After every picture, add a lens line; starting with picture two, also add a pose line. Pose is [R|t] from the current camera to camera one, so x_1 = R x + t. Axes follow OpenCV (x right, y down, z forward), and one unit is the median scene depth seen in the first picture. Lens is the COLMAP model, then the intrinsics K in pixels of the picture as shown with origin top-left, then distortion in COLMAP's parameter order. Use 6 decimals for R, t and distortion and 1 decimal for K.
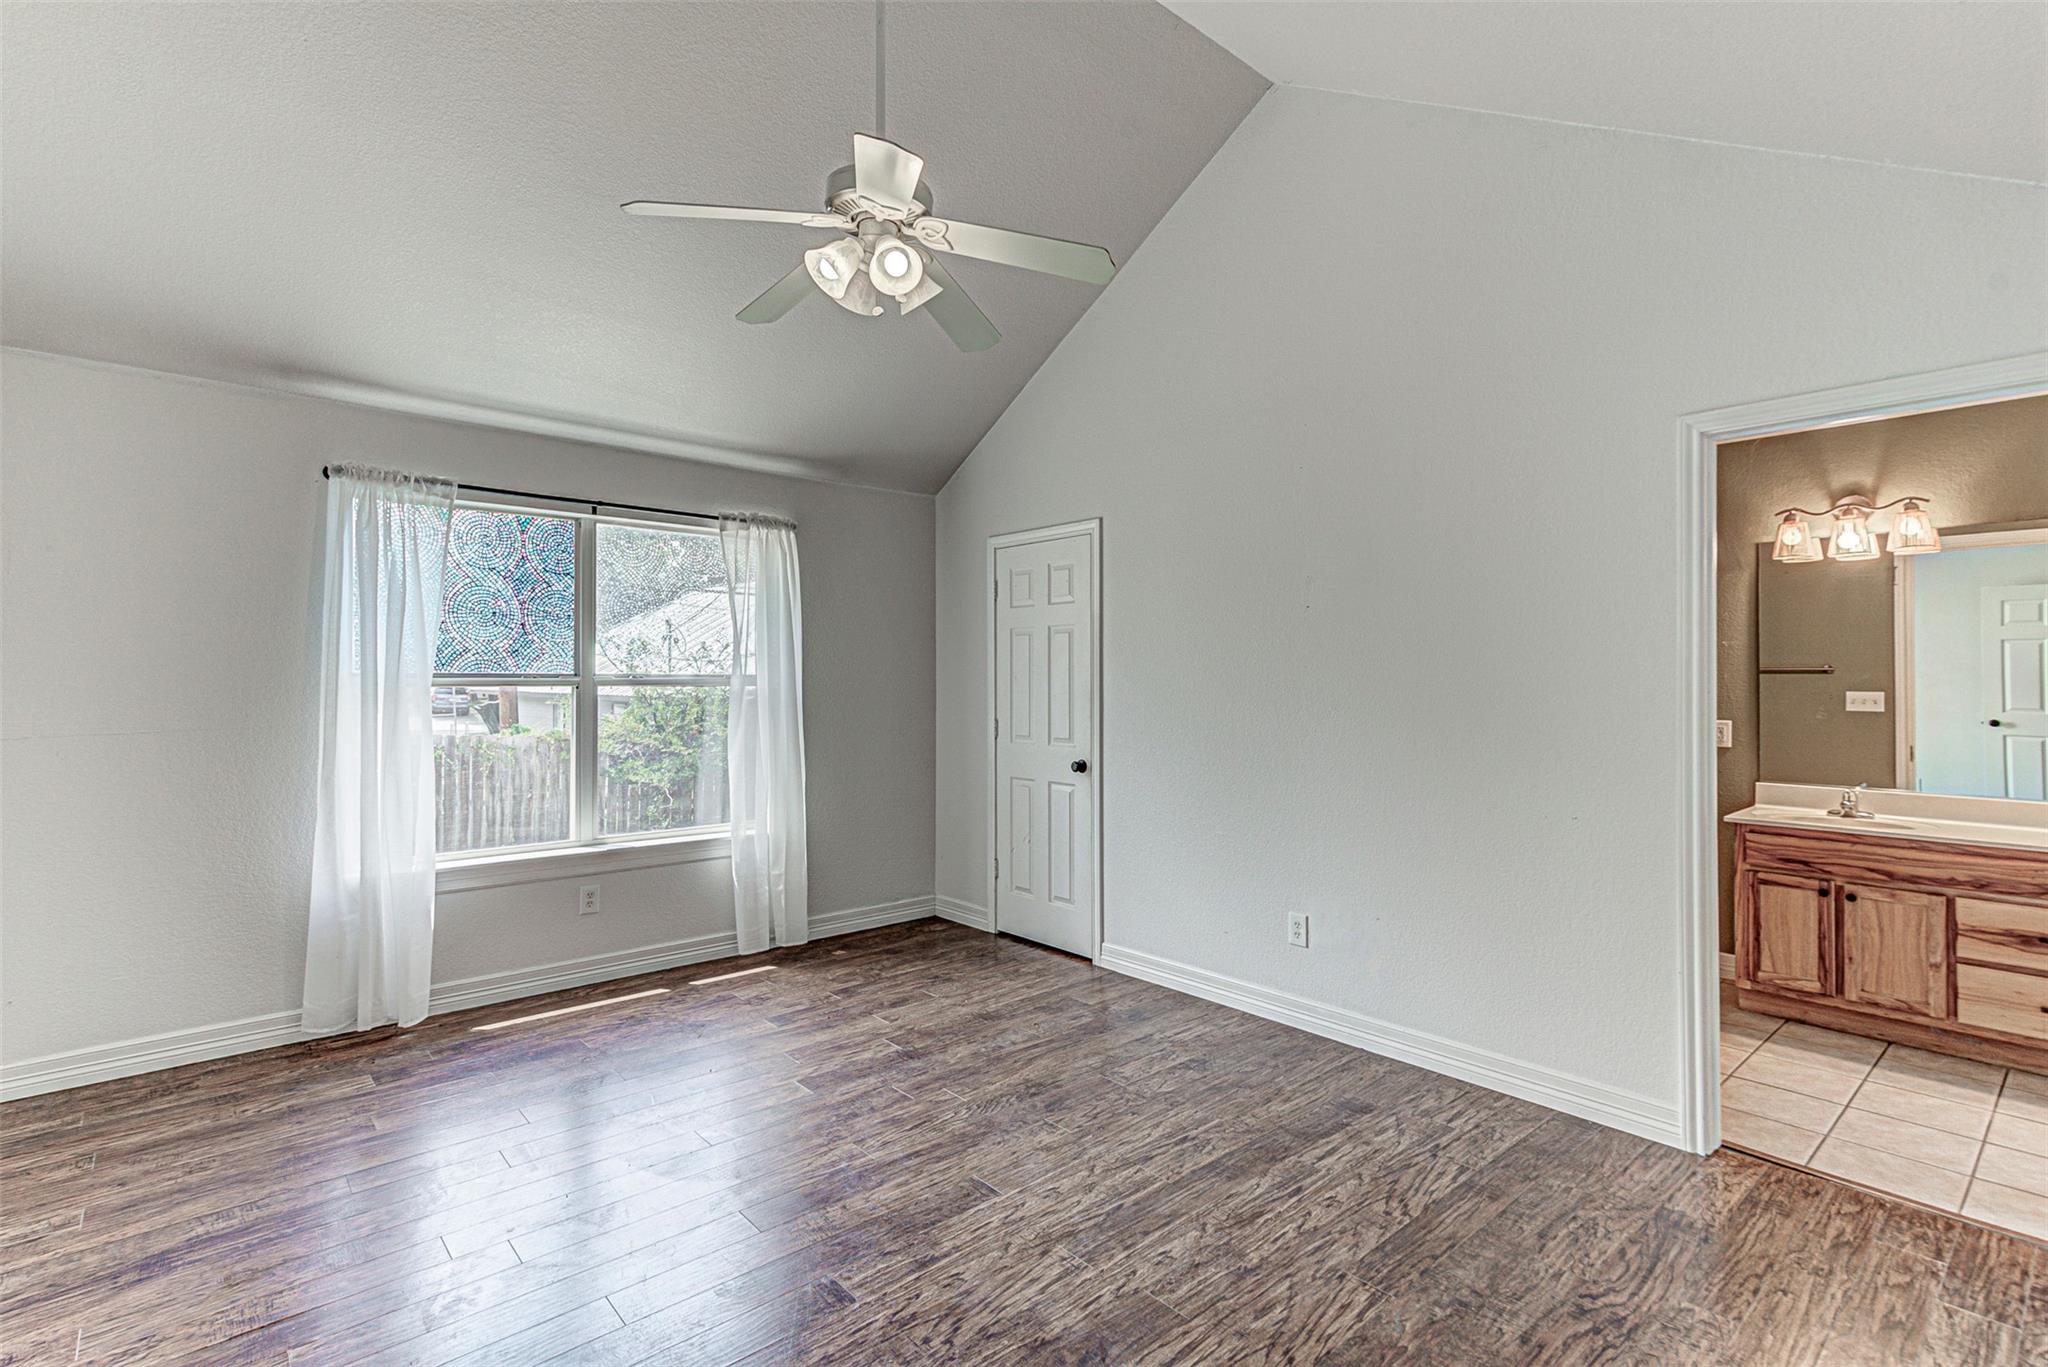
lens RADIAL K [[958.0, 0, 1027.7], [0, 958.0, 668.8], [0, 0, 1]] dist [0.019138, -0.001096]
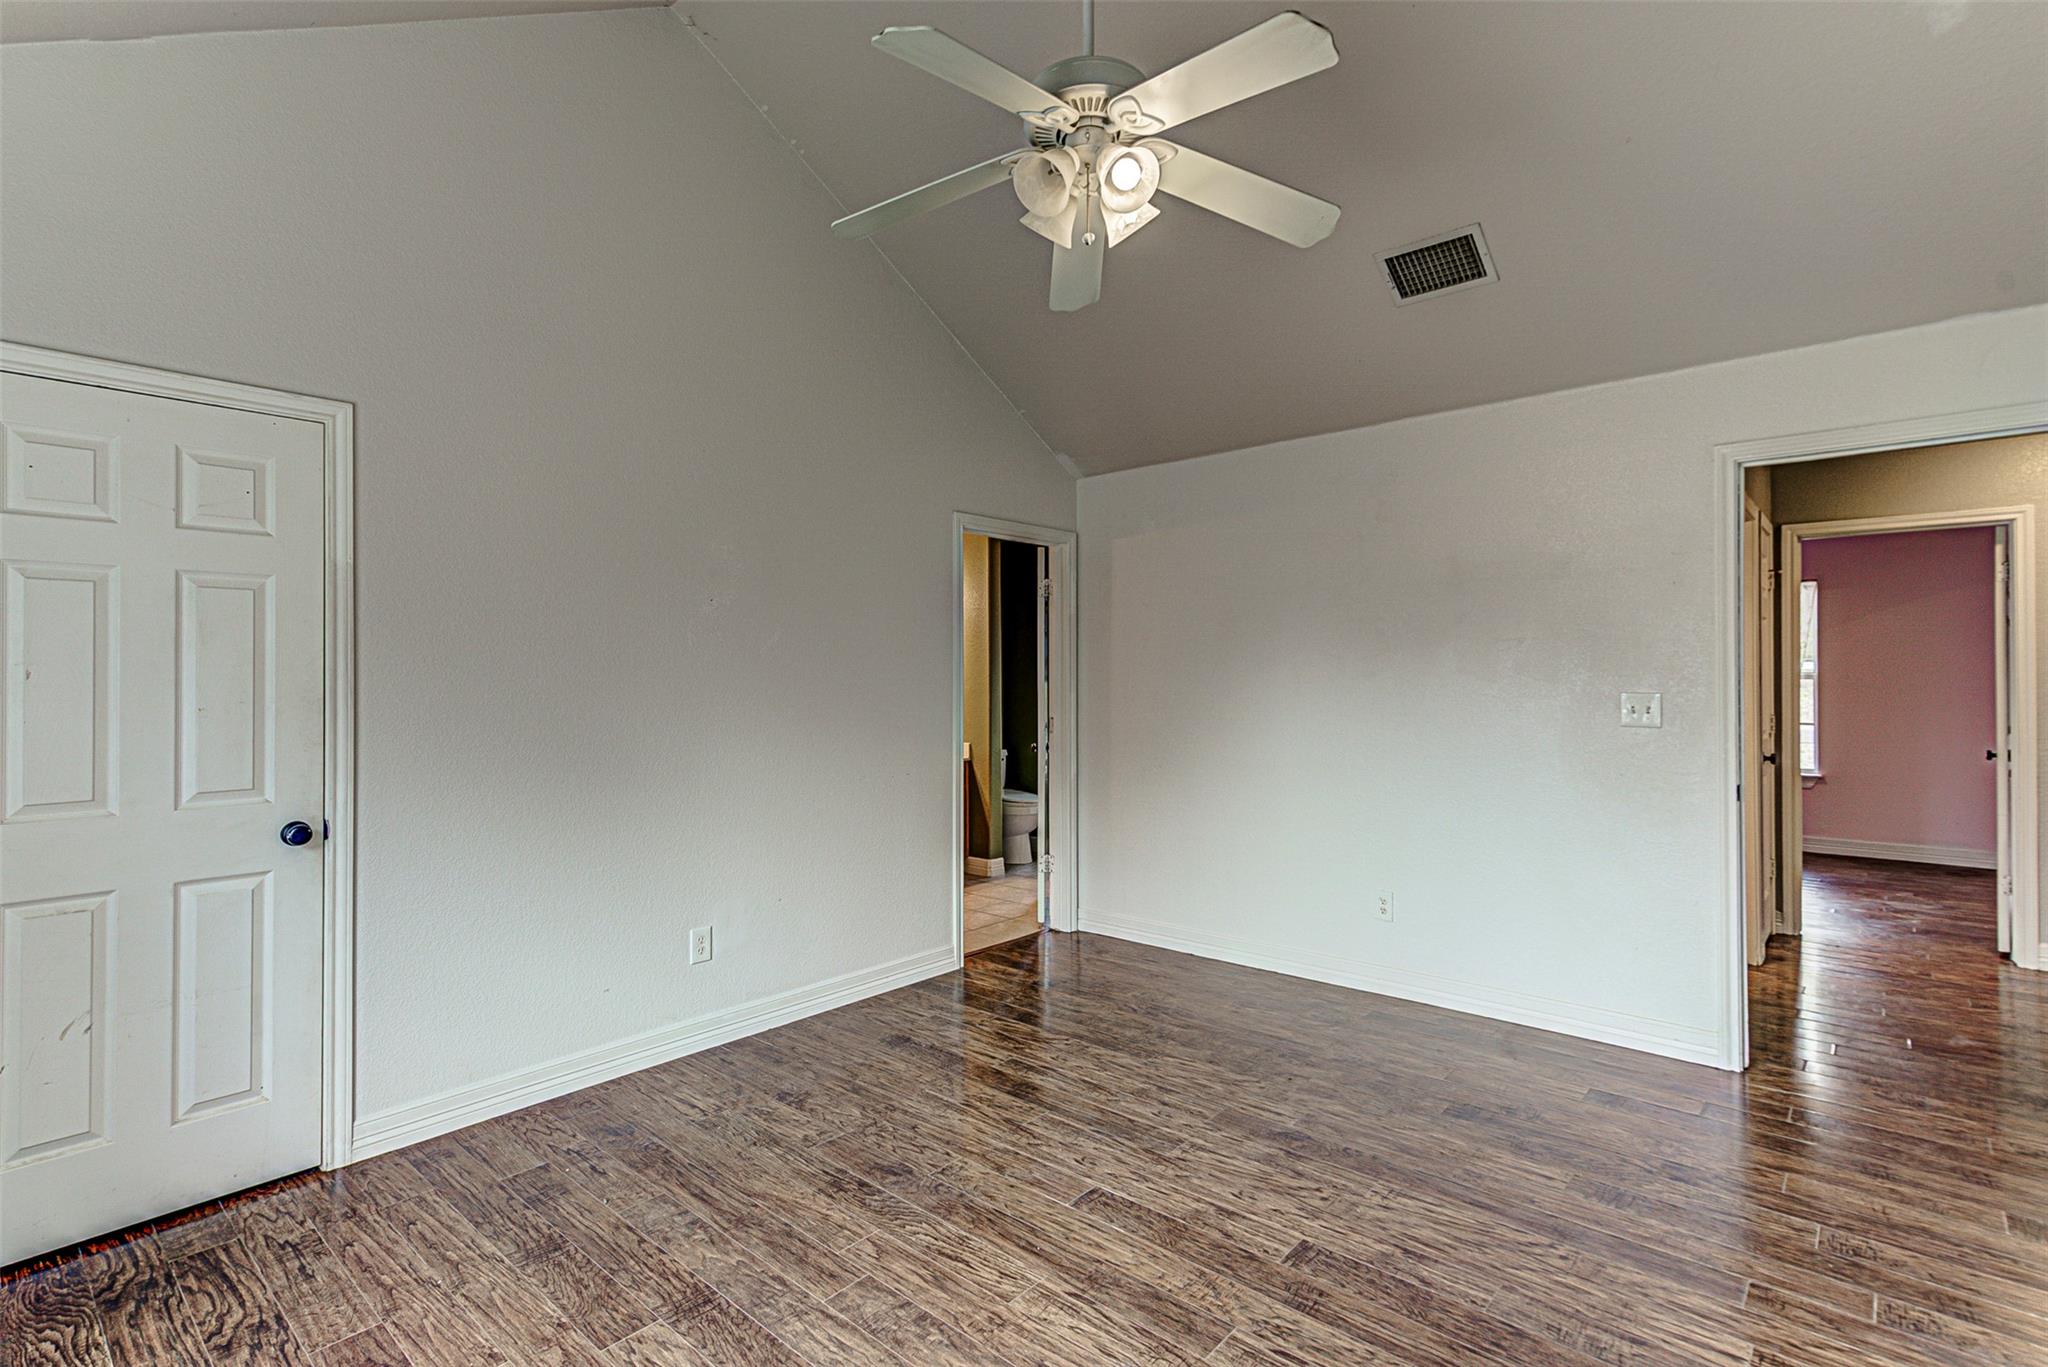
lens RADIAL K [[958.0, 0, 1027.7], [0, 958.0, 668.8], [0, 0, 1]] dist [0.019138, -0.001096]
pose [[-0.105769, 0.006056, 0.994372, -0.763701], [-0.006136, 0.999958, -0.006743, 0.009516], [-0.994372, -0.006815, -0.105727, 0.882827]]
